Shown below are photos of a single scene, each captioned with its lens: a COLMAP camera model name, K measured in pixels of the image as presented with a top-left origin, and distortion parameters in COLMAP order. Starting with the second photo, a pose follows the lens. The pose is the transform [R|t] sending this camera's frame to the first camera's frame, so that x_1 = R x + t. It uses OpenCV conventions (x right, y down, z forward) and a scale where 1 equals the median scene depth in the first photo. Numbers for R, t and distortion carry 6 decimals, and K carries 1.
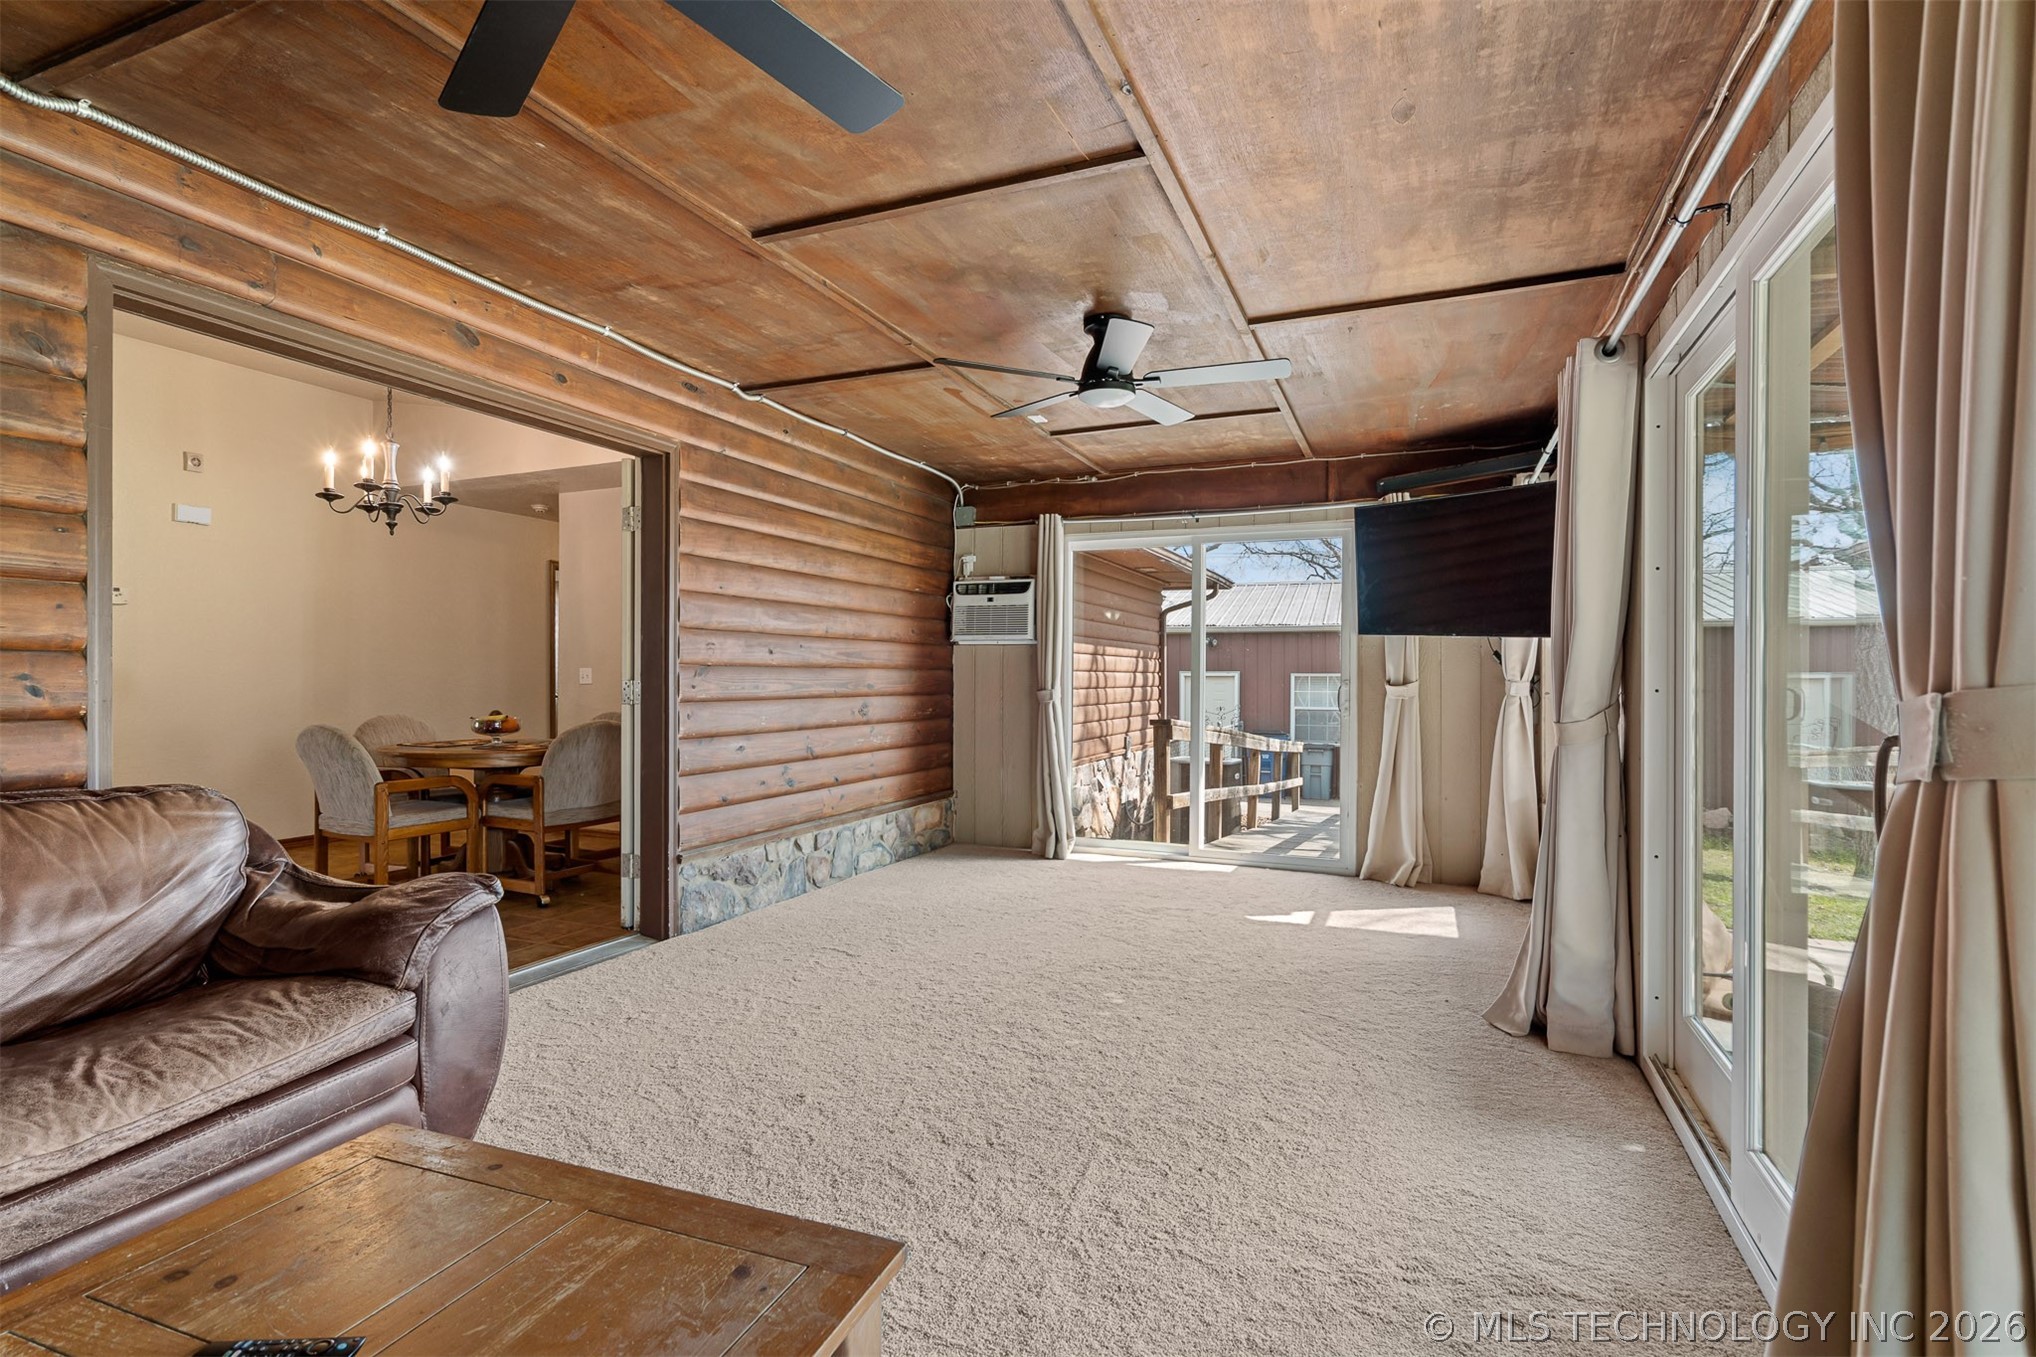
lens RADIAL K [[966.9, 0, 1011.5], [0, 966.9, 680.9], [0, 0, 1]] dist [0.001463, 0.000493]
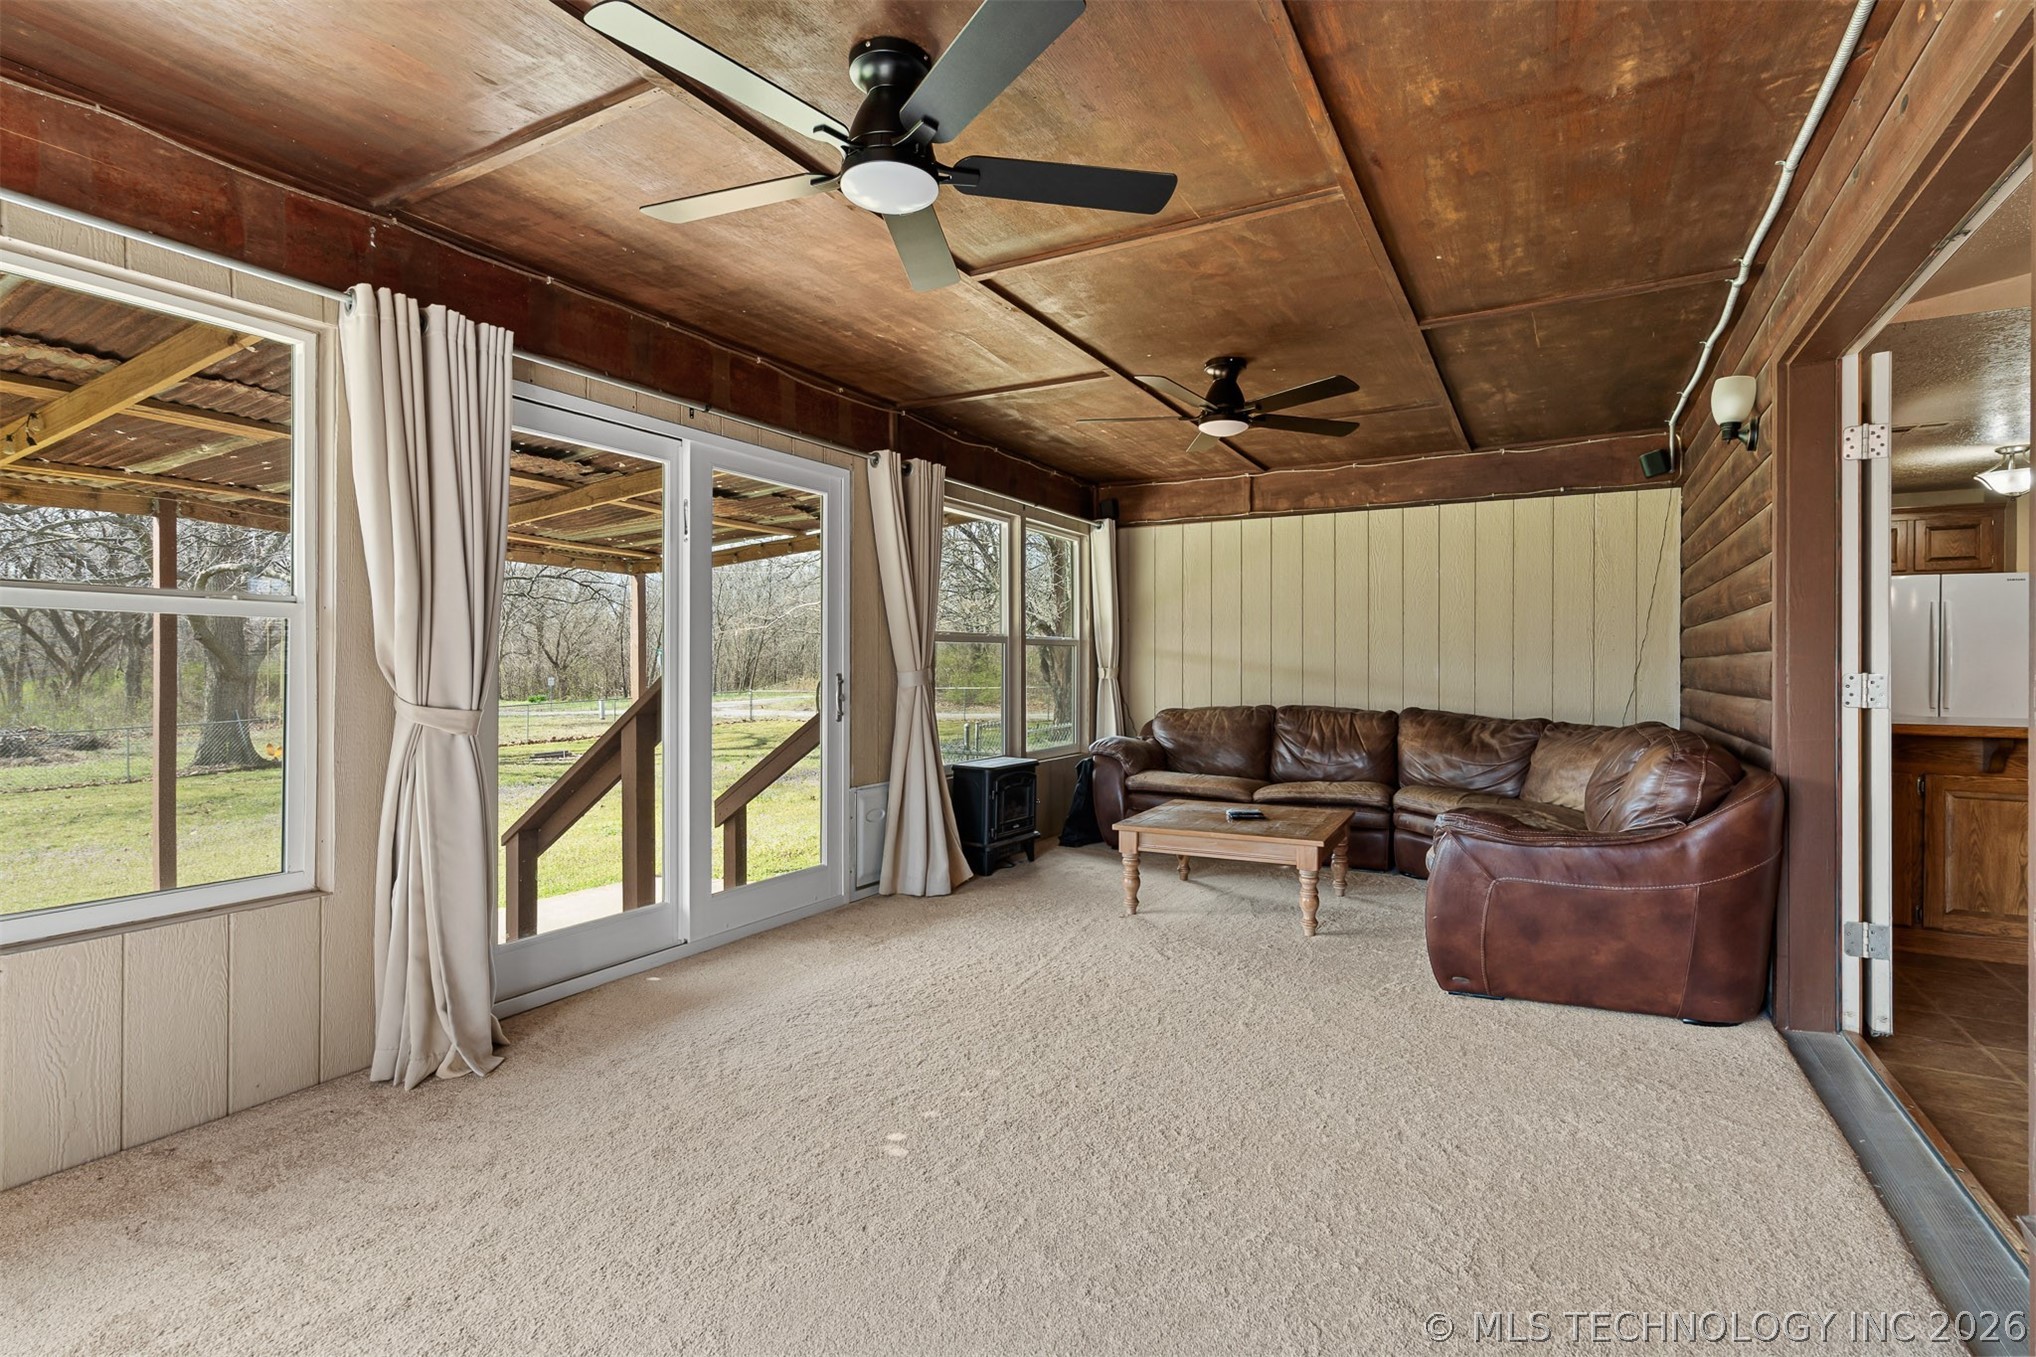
lens RADIAL K [[975.5, 0, 1007.9], [0, 975.5, 667.9], [0, 0, 1]] dist [0.004583, 0.000873]
pose [[-0.993945, -0.005662, 0.109734, -0.038601], [-0.005144, 0.999974, 0.005004, -0.005557], [-0.109760, 0.004409, -0.993948, 1.497568]]
